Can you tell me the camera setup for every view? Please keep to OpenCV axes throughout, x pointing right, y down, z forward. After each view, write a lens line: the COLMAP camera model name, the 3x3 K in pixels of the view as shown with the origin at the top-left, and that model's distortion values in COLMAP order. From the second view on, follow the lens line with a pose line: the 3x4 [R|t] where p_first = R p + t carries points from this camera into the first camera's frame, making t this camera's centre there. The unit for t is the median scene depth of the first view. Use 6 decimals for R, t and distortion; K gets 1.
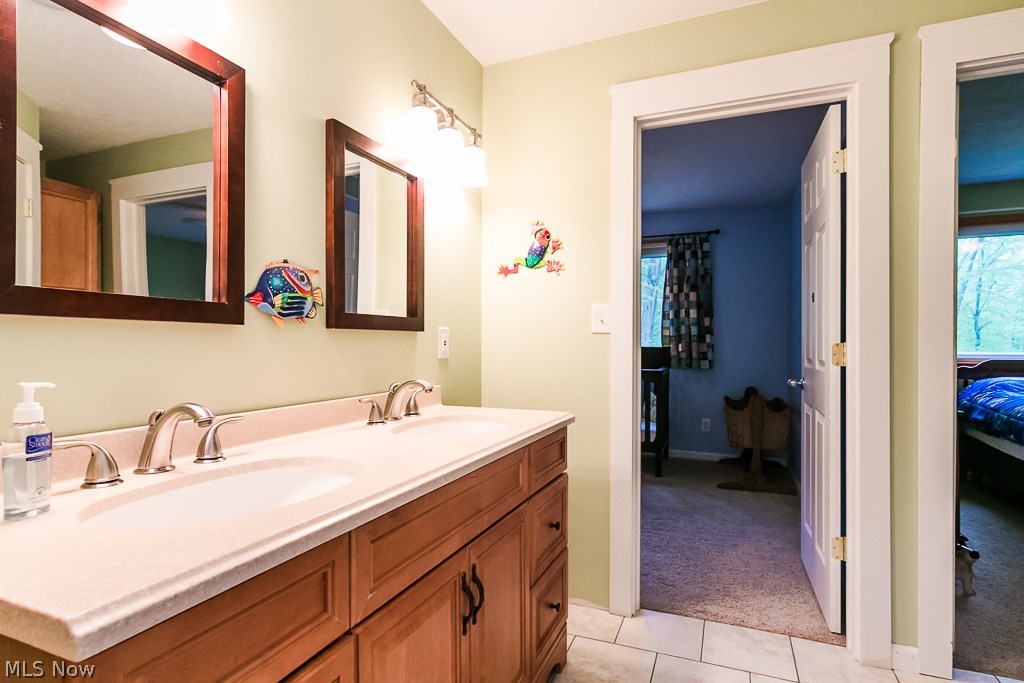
lens RADIAL K [[525.1, 0, 513.7], [0, 525.1, 346.9], [0, 0, 1]] dist [-0.001477, 0.001929]
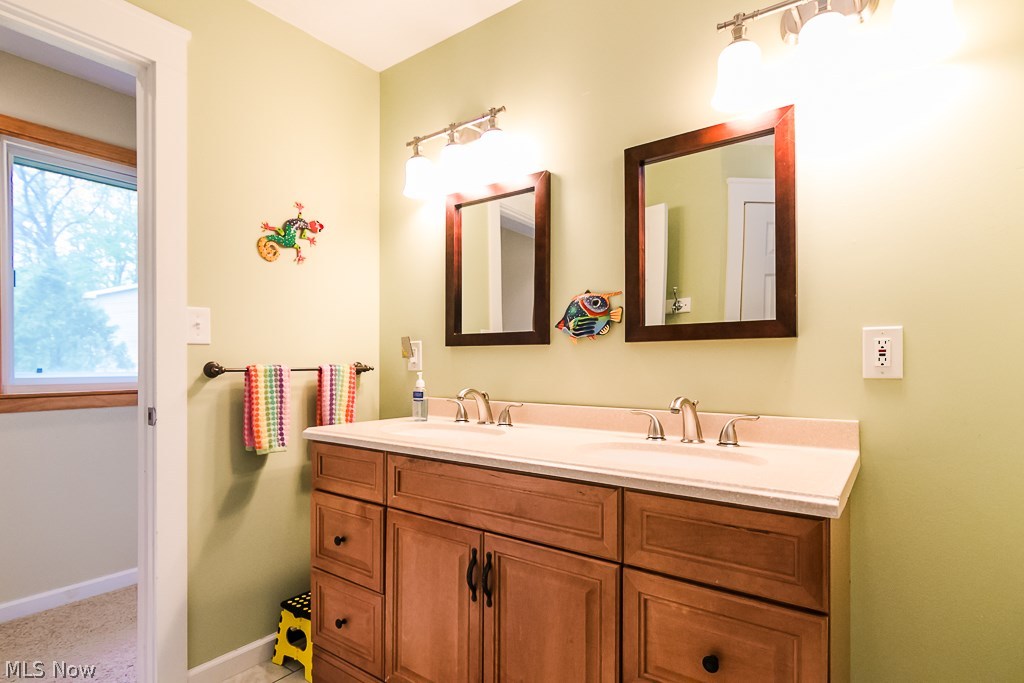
lens RADIAL K [[525.1, 0, 514.7], [0, 525.1, 362.7], [0, 0, 1]] dist [-0.001477, 0.001929]
pose [[-0.234987, -0.007987, -0.971966, 0.834154], [-0.007591, 0.999951, -0.006382, 0.017047], [0.971969, 0.005878, -0.235036, 1.123235]]
